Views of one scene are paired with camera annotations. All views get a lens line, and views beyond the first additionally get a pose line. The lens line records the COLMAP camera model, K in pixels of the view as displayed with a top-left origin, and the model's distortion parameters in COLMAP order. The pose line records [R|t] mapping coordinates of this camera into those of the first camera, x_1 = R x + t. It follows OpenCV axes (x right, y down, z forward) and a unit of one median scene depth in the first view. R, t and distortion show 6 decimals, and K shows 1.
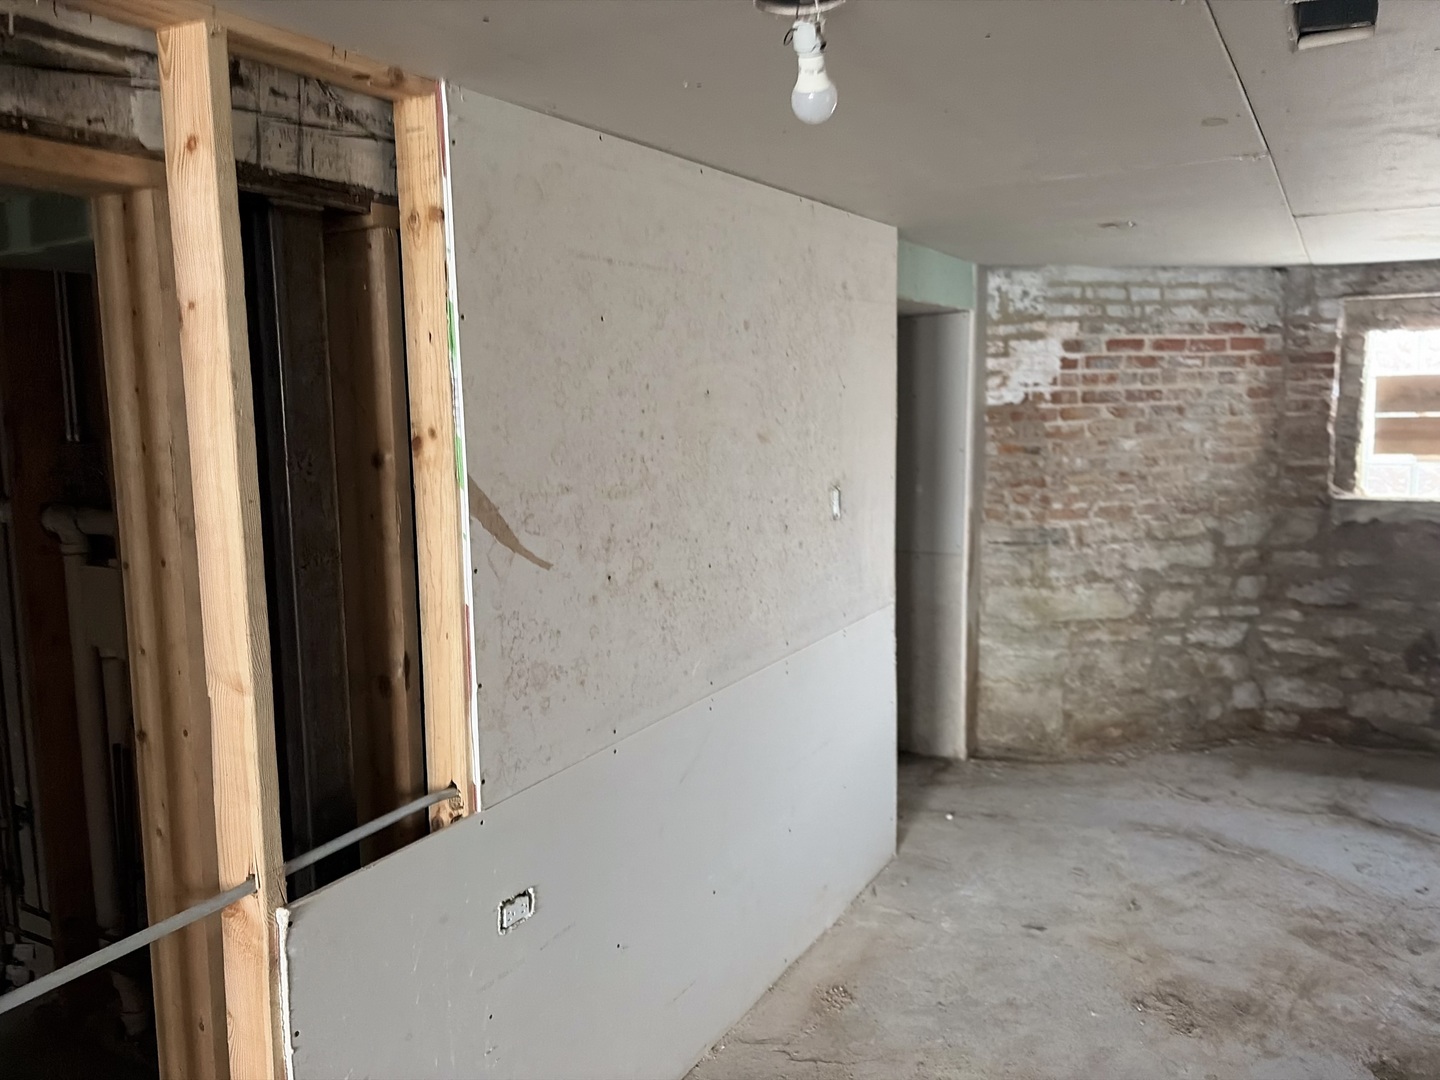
lens RADIAL K [[1094.1, 0, 720.0], [0, 1094.1, 540.0], [0, 0, 1]] dist [0.048467, -0.045852]
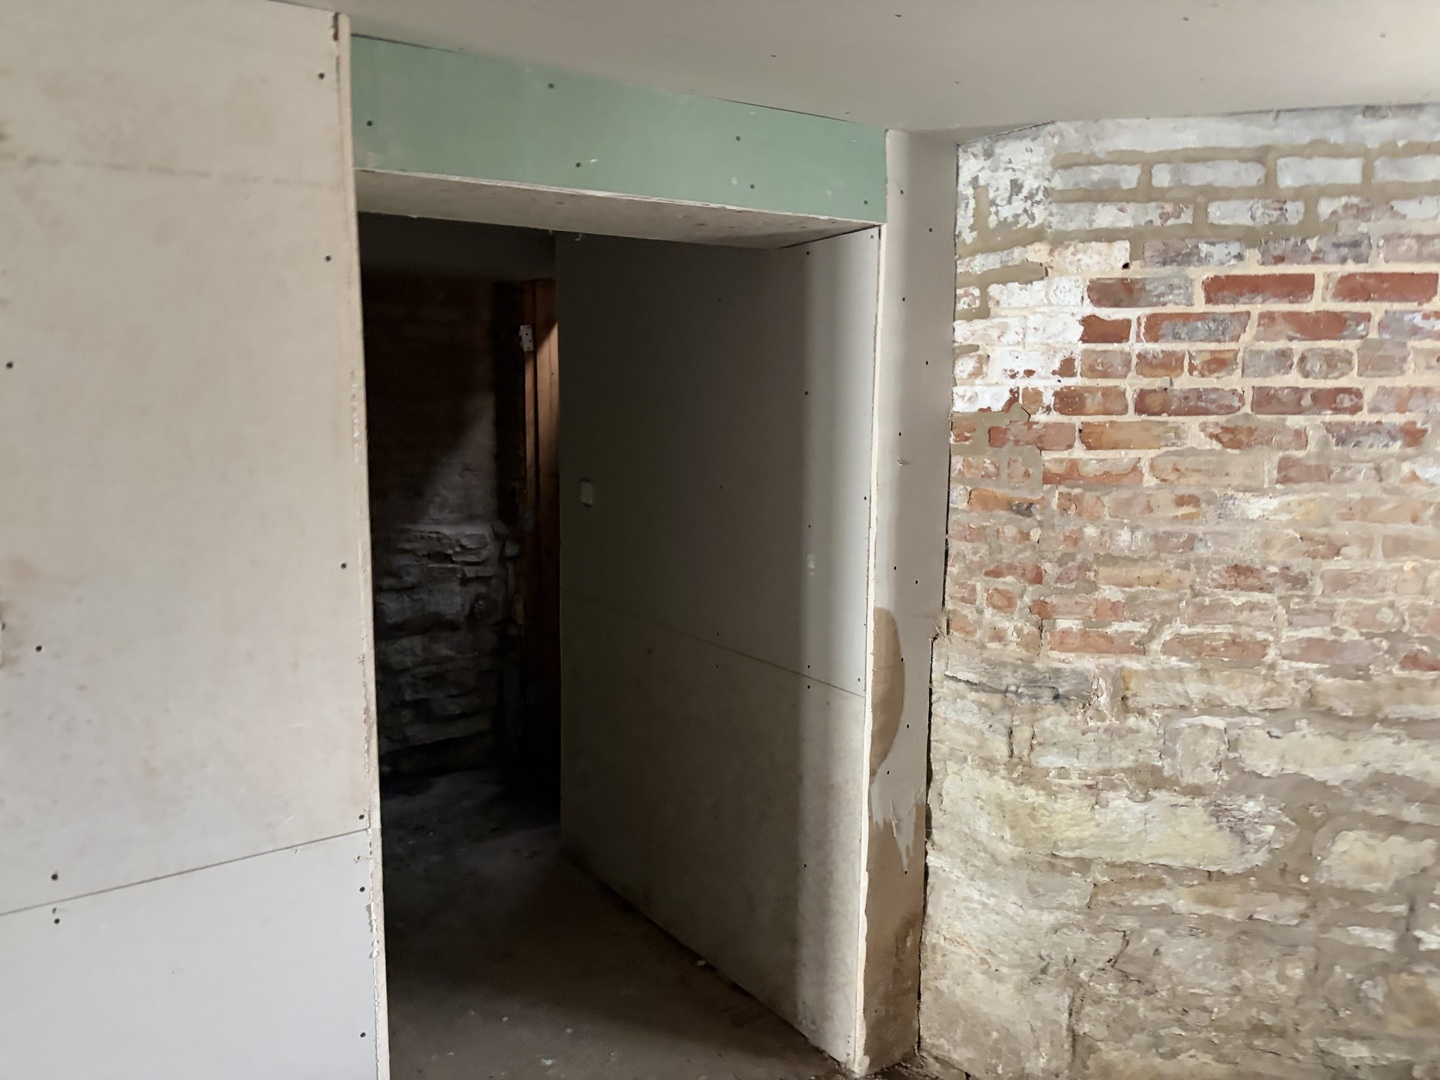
lens RADIAL K [[1094.1, 0, 720.0], [0, 1094.1, 540.0], [0, 0, 1]] dist [0.048467, -0.045852]
pose [[0.890653, 0.079688, -0.447646, 0.380894], [-0.073984, 0.996801, 0.030244, -0.070773], [0.448624, 0.006181, 0.893699, 0.491211]]
